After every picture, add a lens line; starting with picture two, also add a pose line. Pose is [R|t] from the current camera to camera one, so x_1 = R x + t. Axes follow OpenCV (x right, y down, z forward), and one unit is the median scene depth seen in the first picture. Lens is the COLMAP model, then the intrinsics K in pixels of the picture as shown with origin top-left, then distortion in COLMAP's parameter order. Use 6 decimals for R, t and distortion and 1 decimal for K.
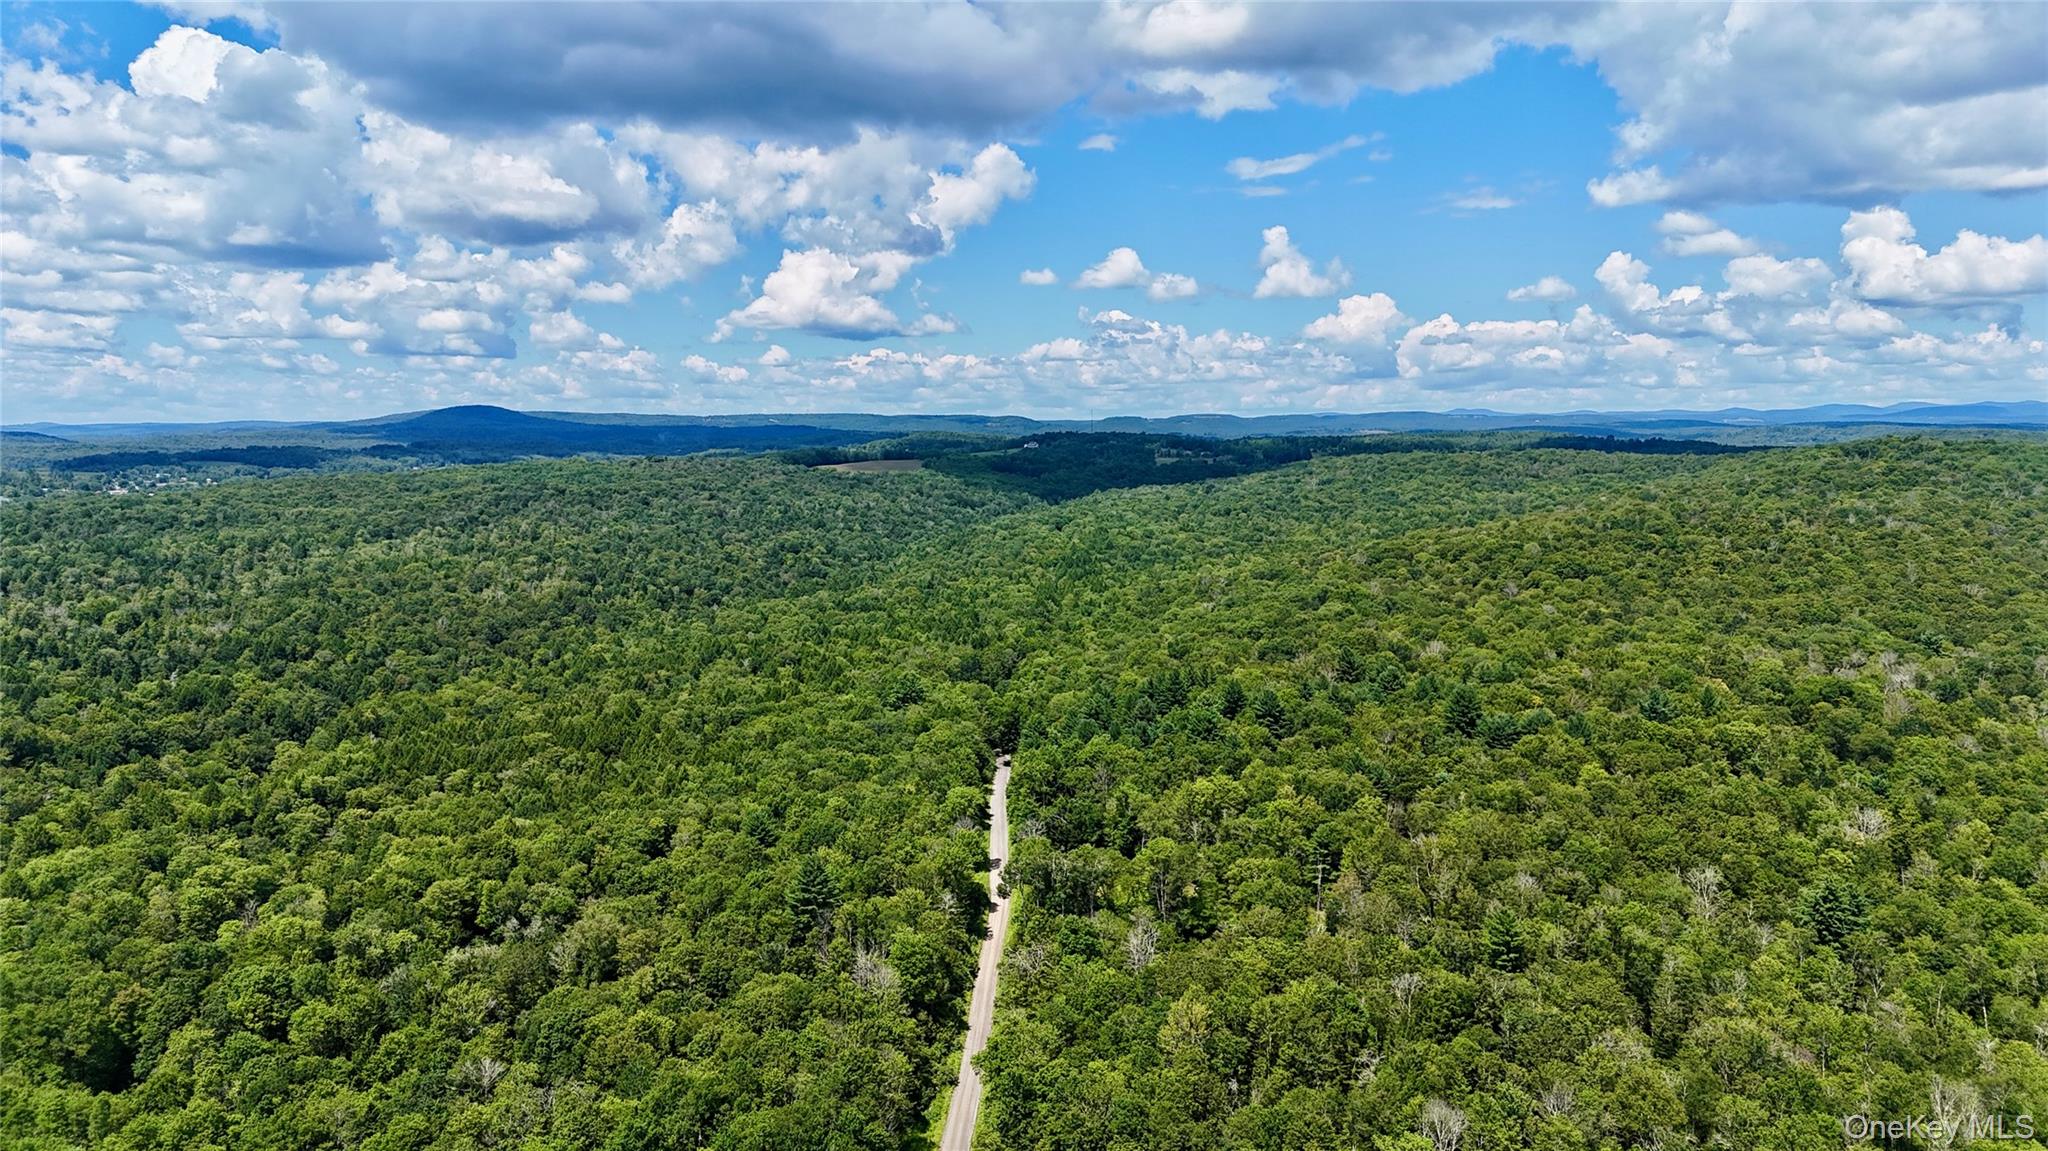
lens RADIAL K [[1495.3, 0, 1024.0], [0, 1495.3, 575.5], [0, 0, 1]] dist [0.063201, -0.001037]
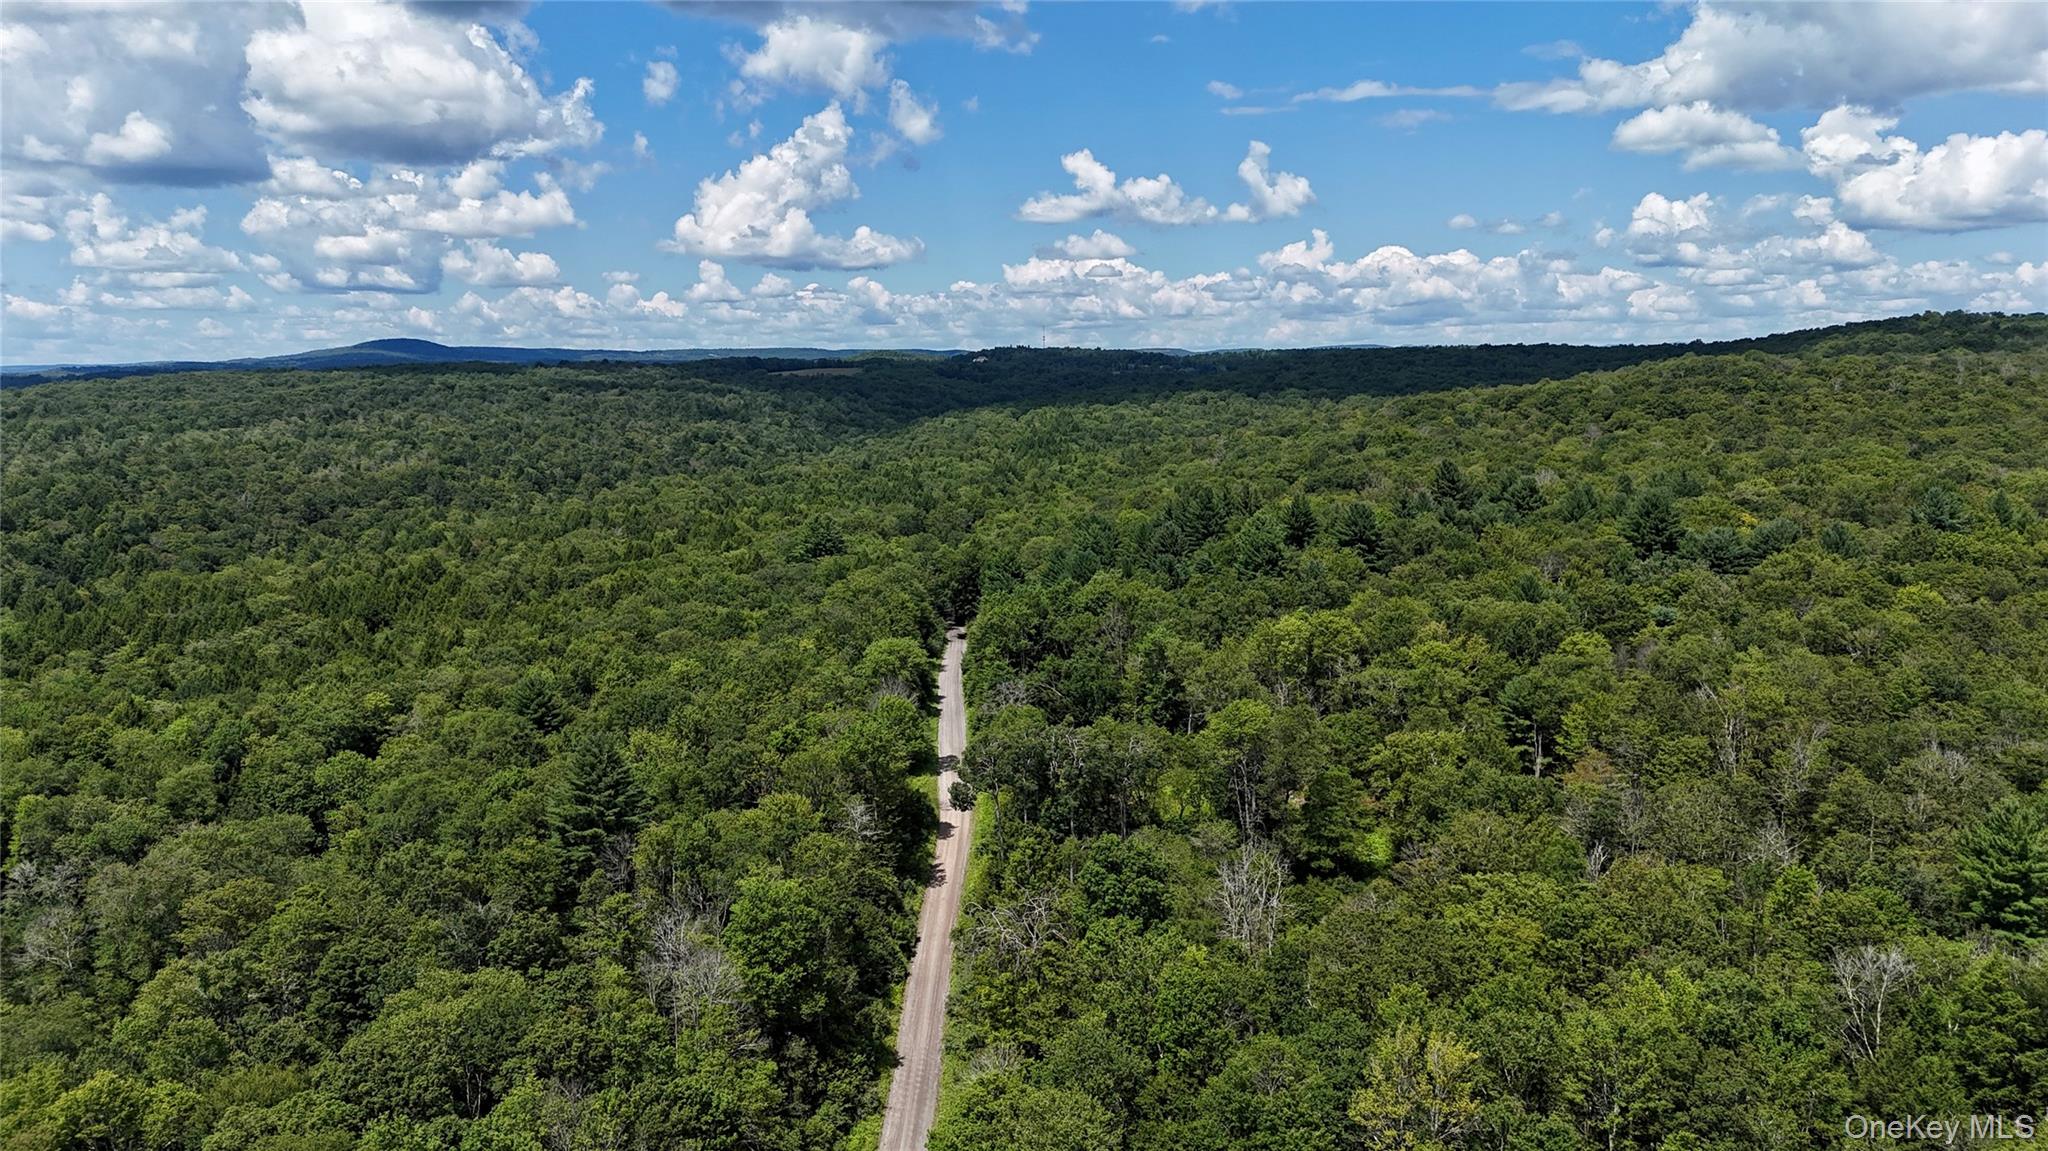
lens RADIAL K [[1526.3, 0, 1024.0], [0, 1526.3, 575.5], [0, 0, 1]] dist [0.044194, -0.001573]
pose [[0.999405, -0.010915, 0.032730, -0.007502], [0.009531, 0.999066, 0.042141, 0.096113], [-0.033159, -0.041804, 0.998575, 0.404134]]
